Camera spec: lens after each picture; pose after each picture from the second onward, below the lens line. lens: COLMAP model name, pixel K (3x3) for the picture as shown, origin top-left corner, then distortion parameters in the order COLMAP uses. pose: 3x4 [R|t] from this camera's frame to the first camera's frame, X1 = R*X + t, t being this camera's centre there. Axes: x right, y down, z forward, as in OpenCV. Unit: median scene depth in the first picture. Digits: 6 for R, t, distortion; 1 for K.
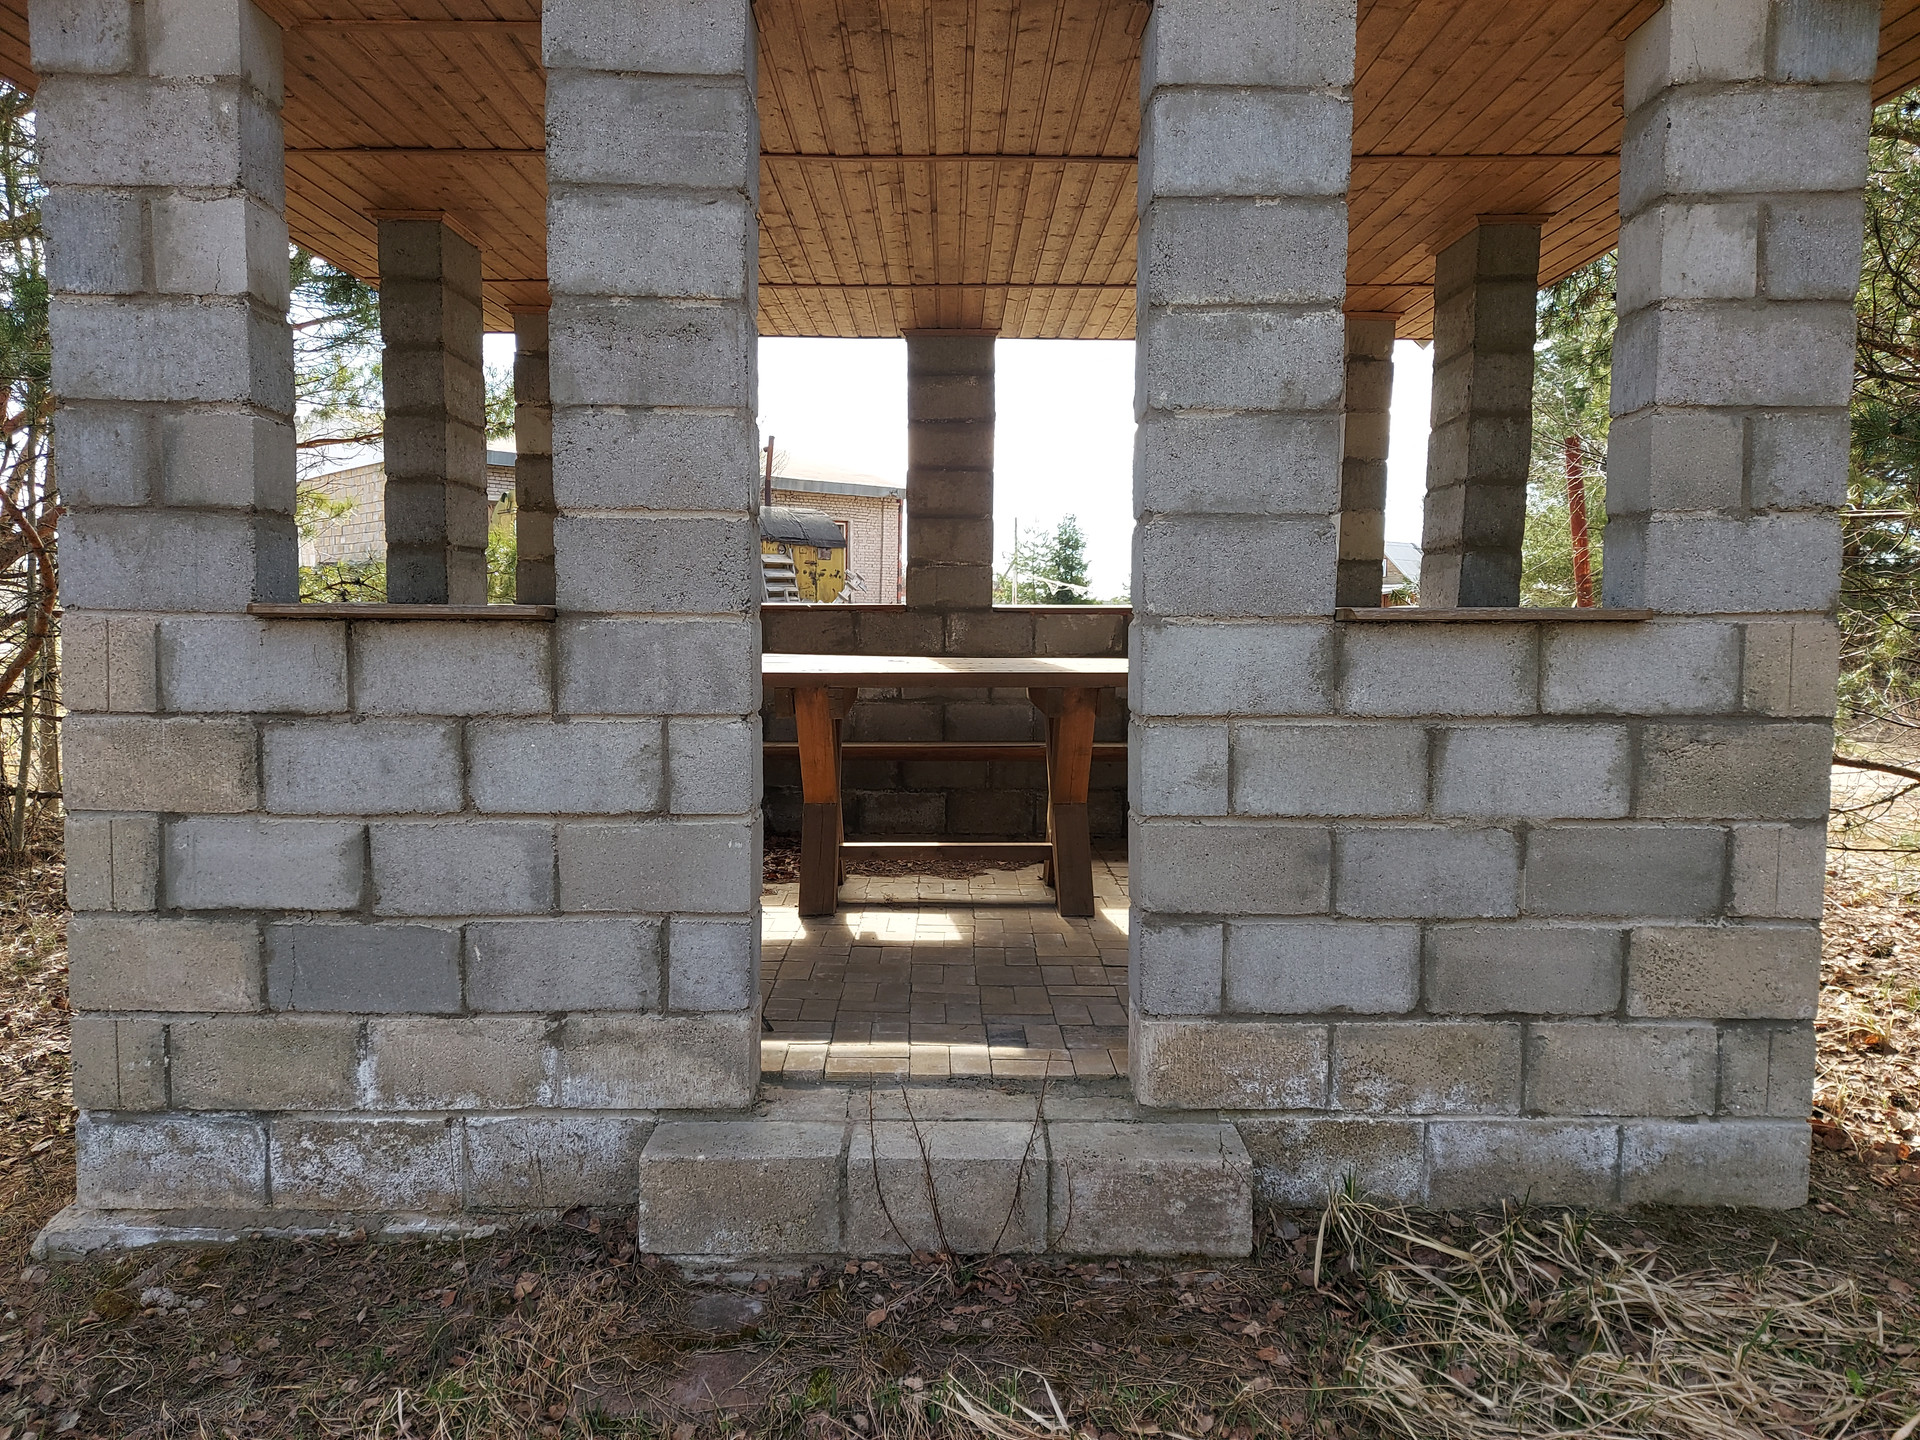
lens RADIAL K [[1396.5, 0, 954.7], [0, 1396.5, 719.8], [0, 0, 1]] dist [0.028525, -0.006933]
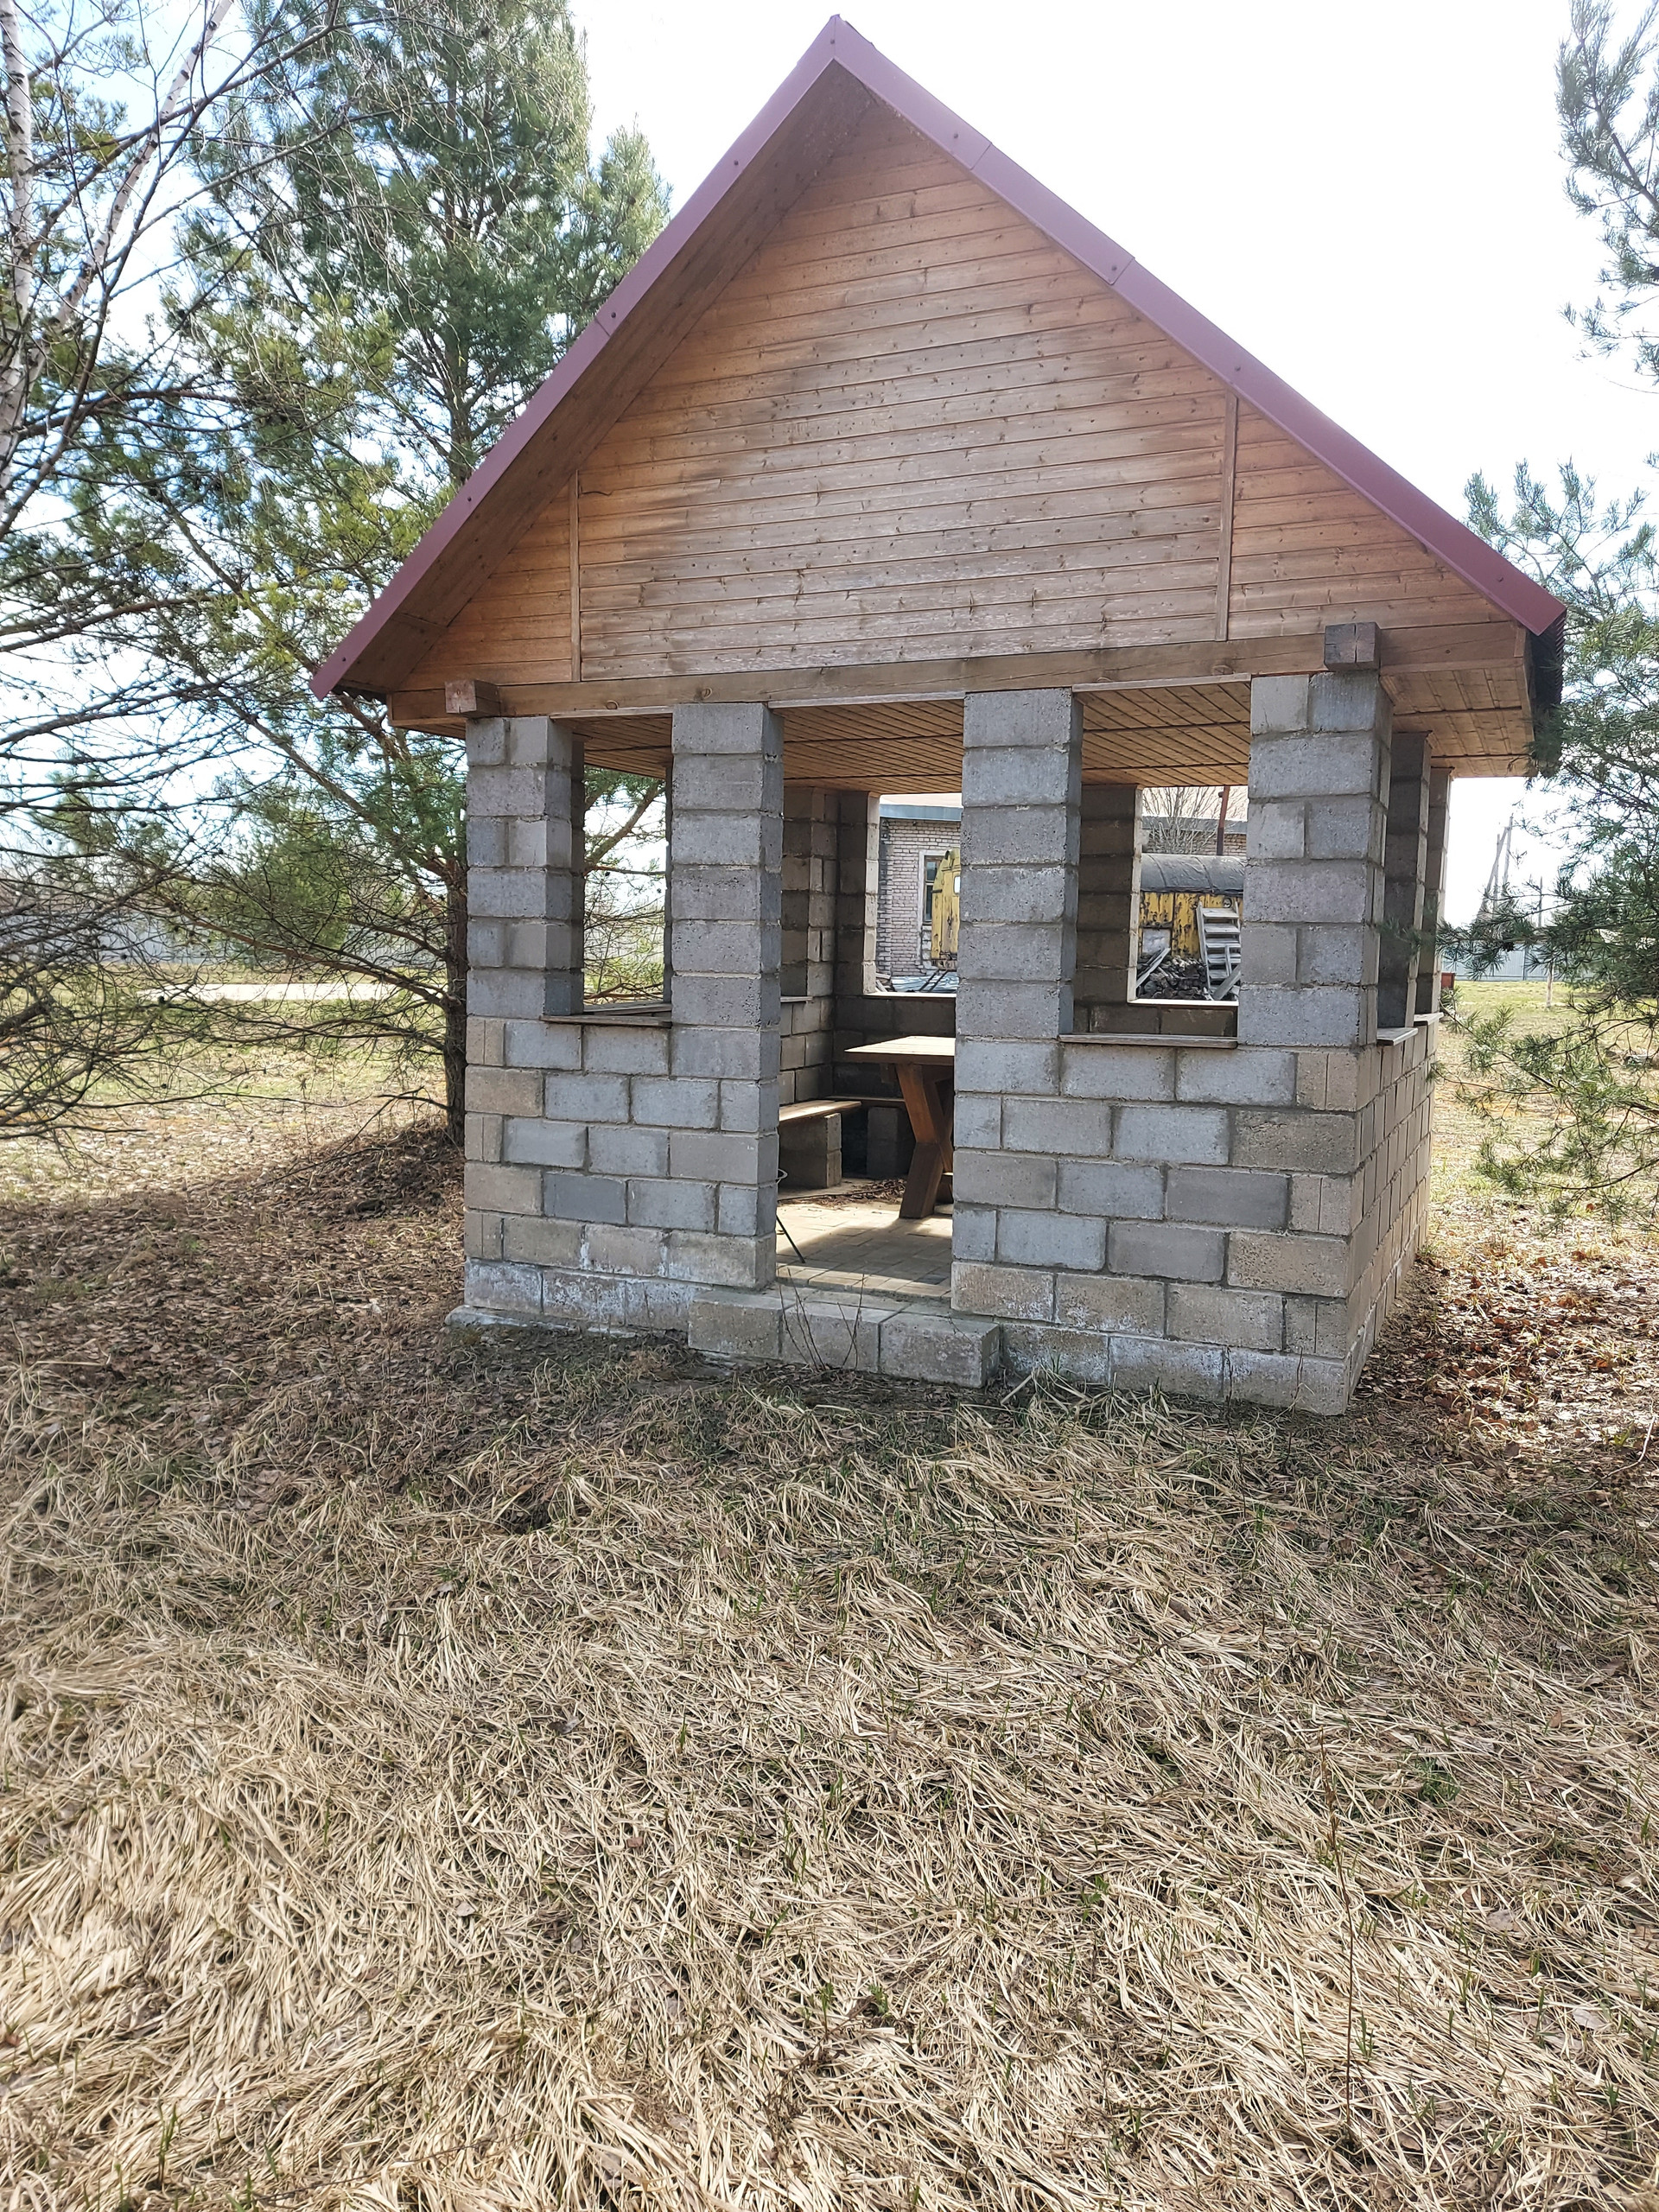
lens RADIAL K [[1608.8, 0, 829.9], [0, 1608.8, 1092.5], [0, 0, 1]] dist [0.028525, -0.006933]
pose [[0.910349, 0.048570, -0.410981, 0.827223], [-0.044669, 0.998819, 0.019097, -0.032356], [0.411423, 0.000974, 0.911444, -0.939099]]
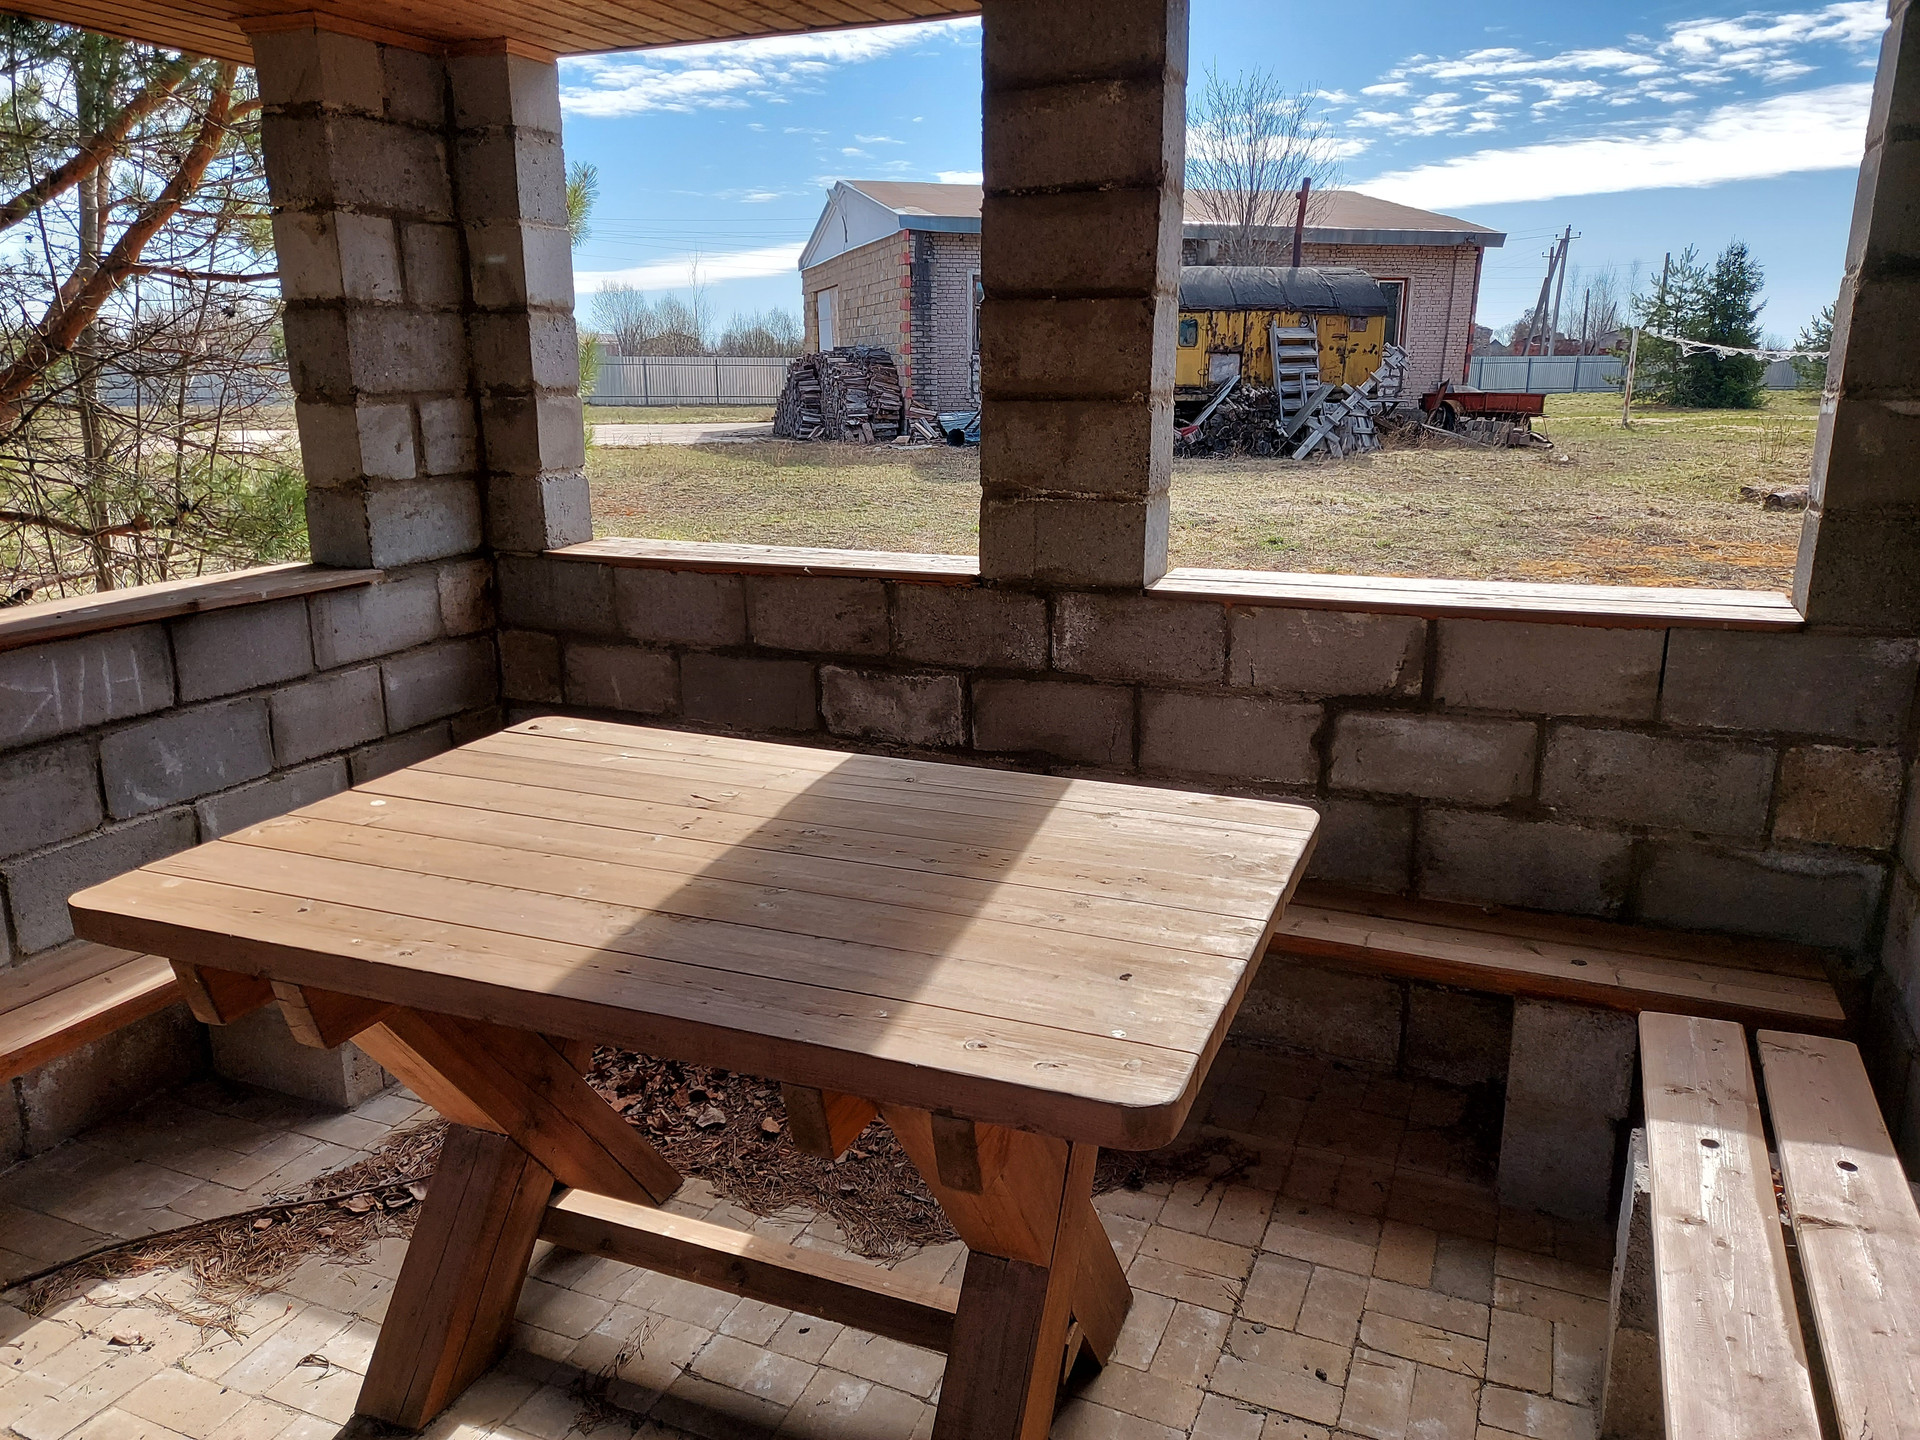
lens RADIAL K [[1396.5, 0, 952.0], [0, 1396.5, 730.9], [0, 0, 1]] dist [0.028525, -0.006933]
pose [[0.915695, 0.092882, -0.390993, 0.345294], [-0.023260, 0.983543, 0.179169, -0.250729], [0.401200, -0.154970, 0.902786, 1.127758]]
